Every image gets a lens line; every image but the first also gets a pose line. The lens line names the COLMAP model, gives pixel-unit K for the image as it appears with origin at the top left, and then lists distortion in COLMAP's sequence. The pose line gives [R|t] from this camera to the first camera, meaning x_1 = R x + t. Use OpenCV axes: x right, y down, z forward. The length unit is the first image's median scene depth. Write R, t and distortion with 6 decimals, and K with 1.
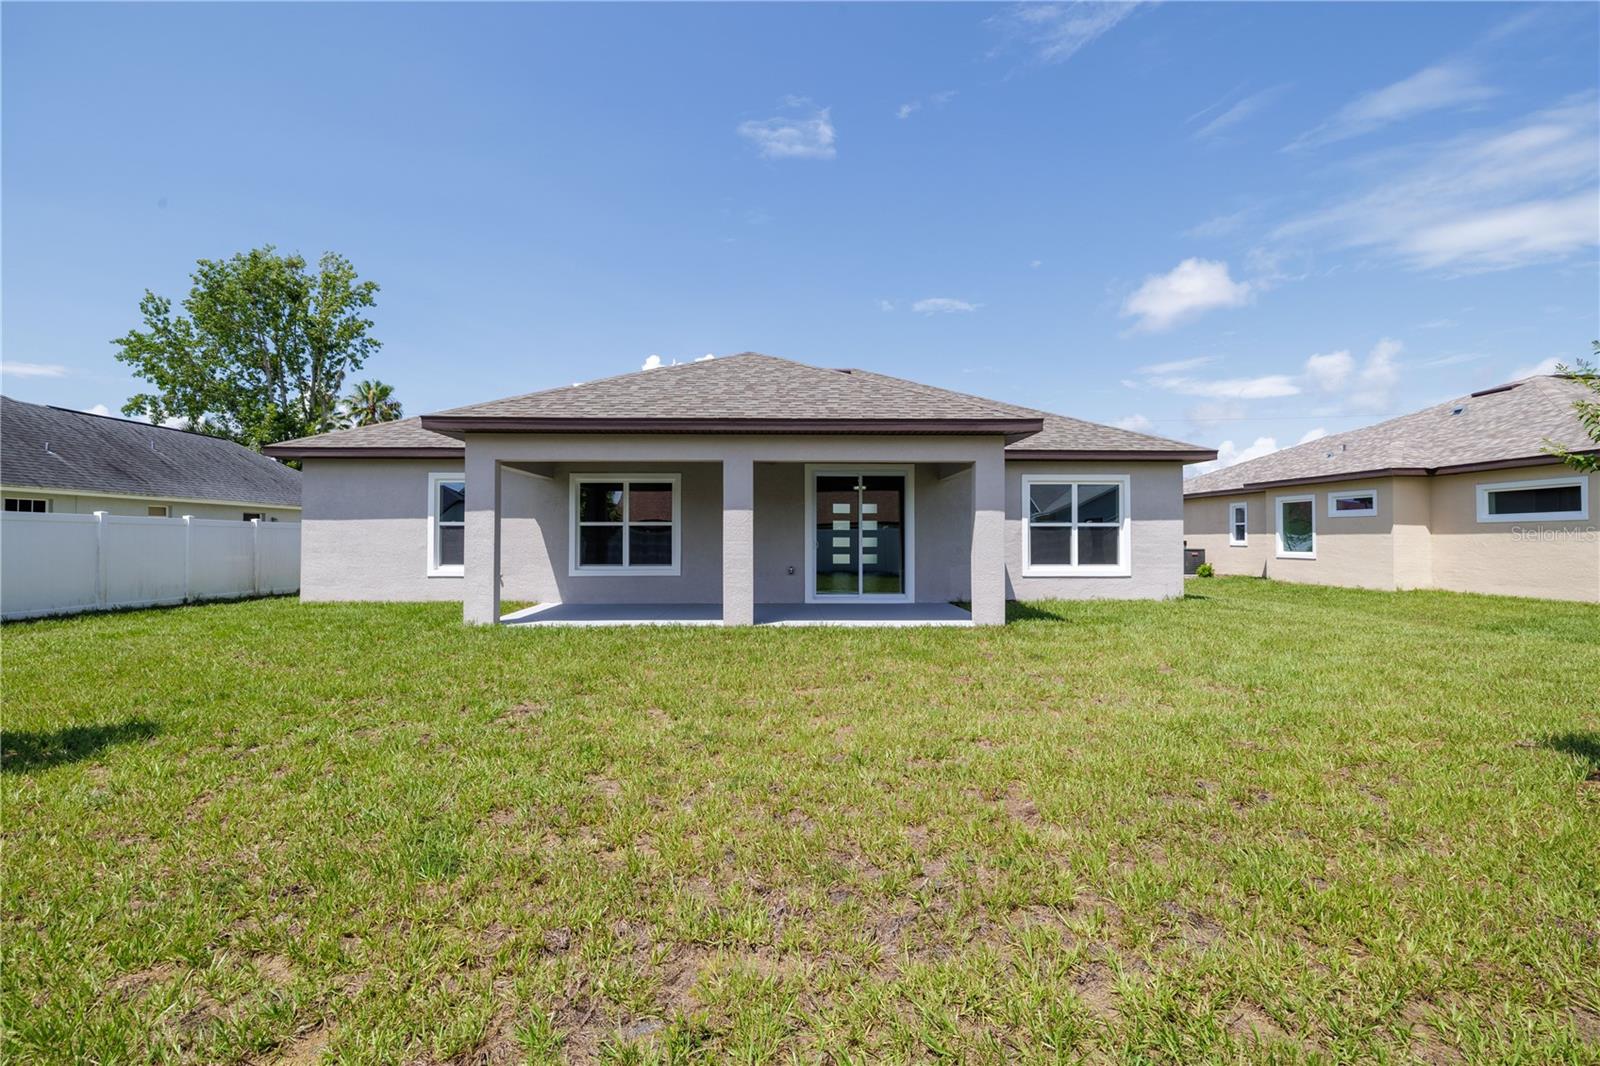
lens RADIAL K [[657.1, 0, 822.5], [0, 657.1, 518.3], [0, 0, 1]] dist [-0.006115, -0.001100]
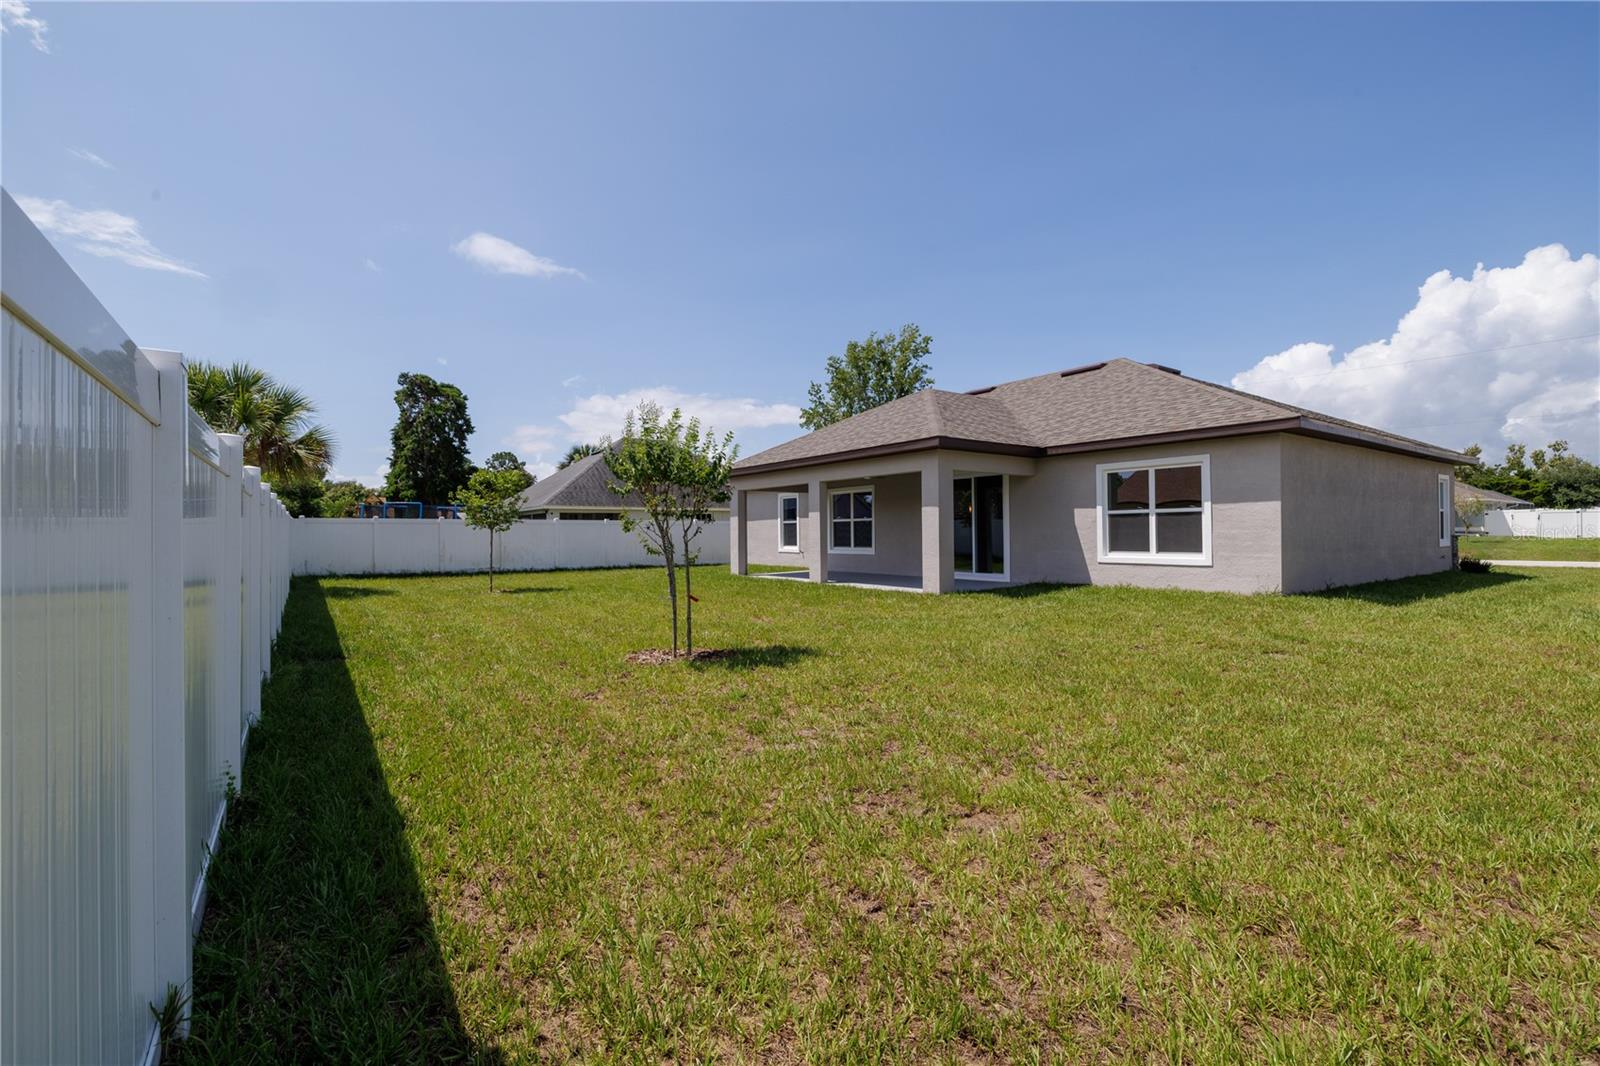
lens RADIAL K [[657.1, 0, 788.6], [0, 657.1, 524.7], [0, 0, 1]] dist [-0.006115, -0.001100]
pose [[0.557811, -0.016114, -0.829812, 0.899099], [0.039828, 0.999179, 0.007370, 0.001938], [0.829012, -0.037161, 0.557995, 0.021370]]
